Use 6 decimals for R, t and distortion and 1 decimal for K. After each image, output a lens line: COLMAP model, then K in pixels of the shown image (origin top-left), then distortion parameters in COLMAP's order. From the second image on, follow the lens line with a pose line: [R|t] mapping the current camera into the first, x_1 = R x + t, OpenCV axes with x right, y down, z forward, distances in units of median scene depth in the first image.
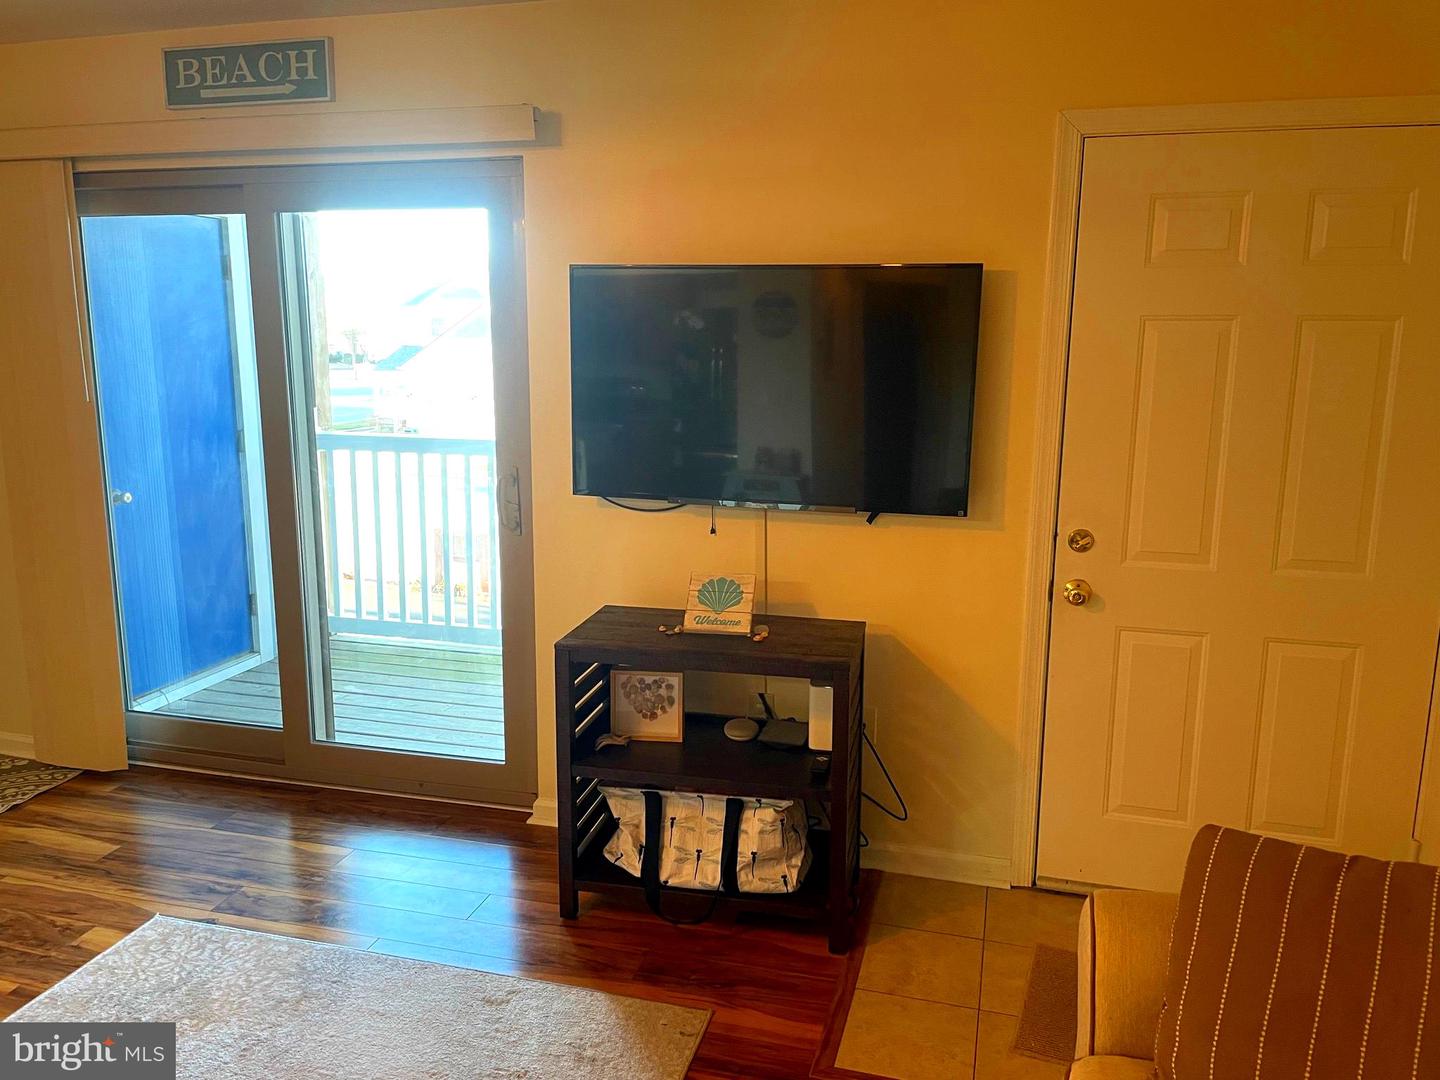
lens RADIAL K [[1093.2, 0, 722.0], [0, 1093.2, 537.1], [0, 0, 1]] dist [0.098891, -0.129218]
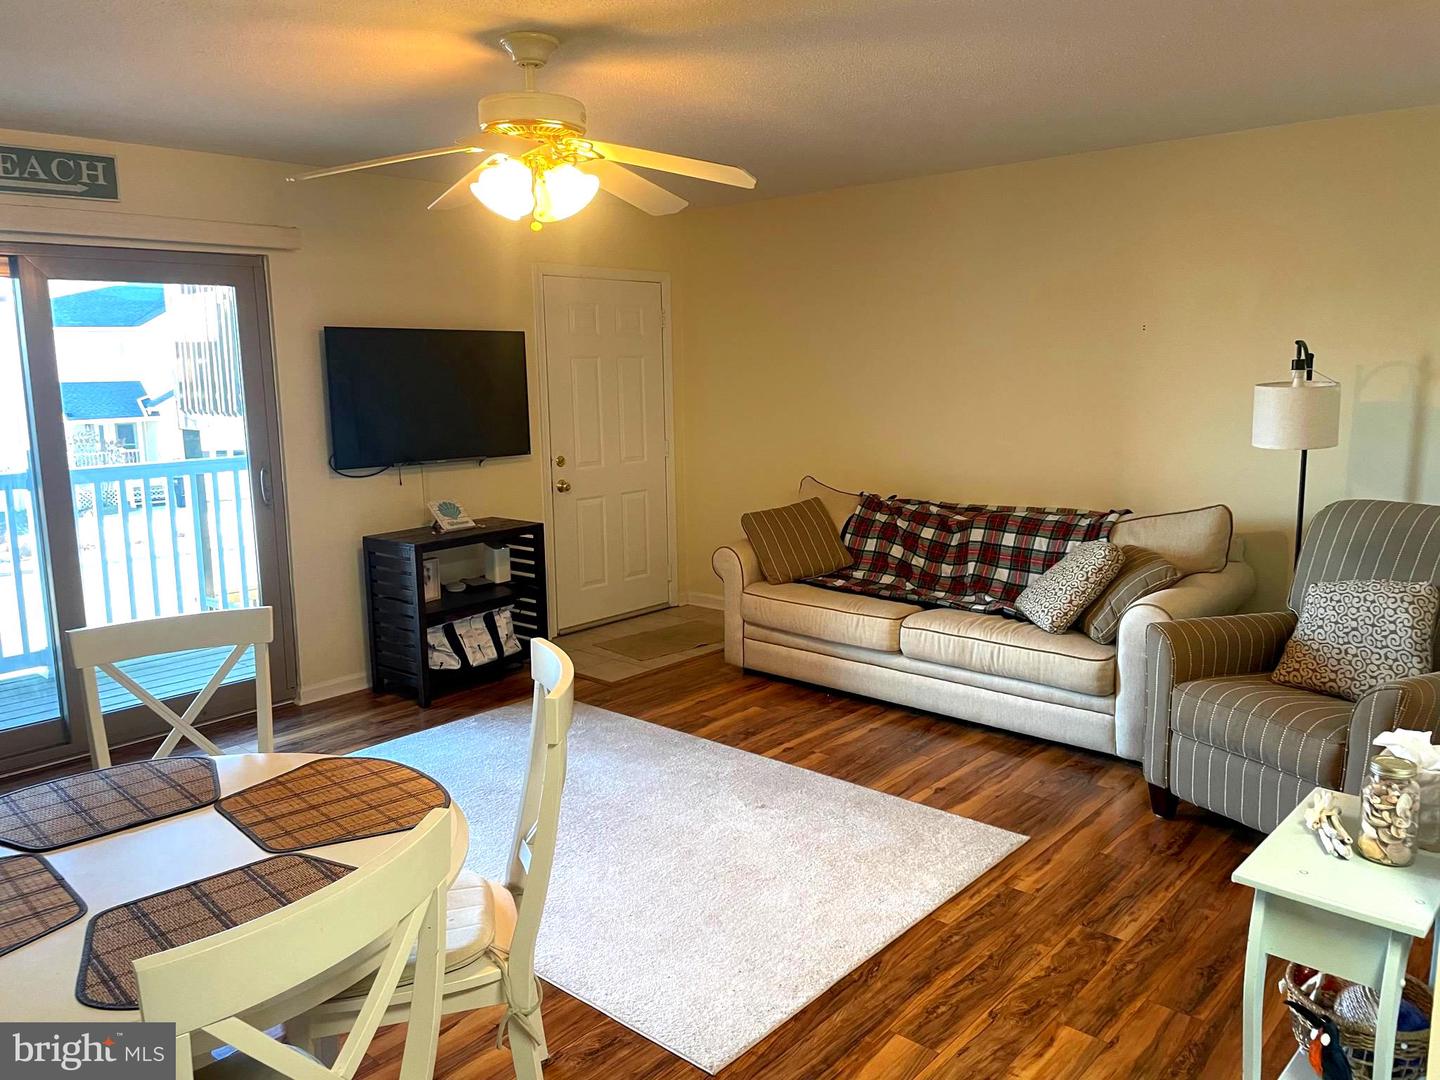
lens RADIAL K [[1093.2, 0, 722.0], [0, 1093.2, 537.1], [0, 0, 1]] dist [0.098891, -0.129218]
pose [[0.435119, -0.156672, 0.886637, -1.315533], [0.188389, 0.978789, 0.080504, 0.032254], [-0.880444, 0.132004, 0.455405, -0.201592]]
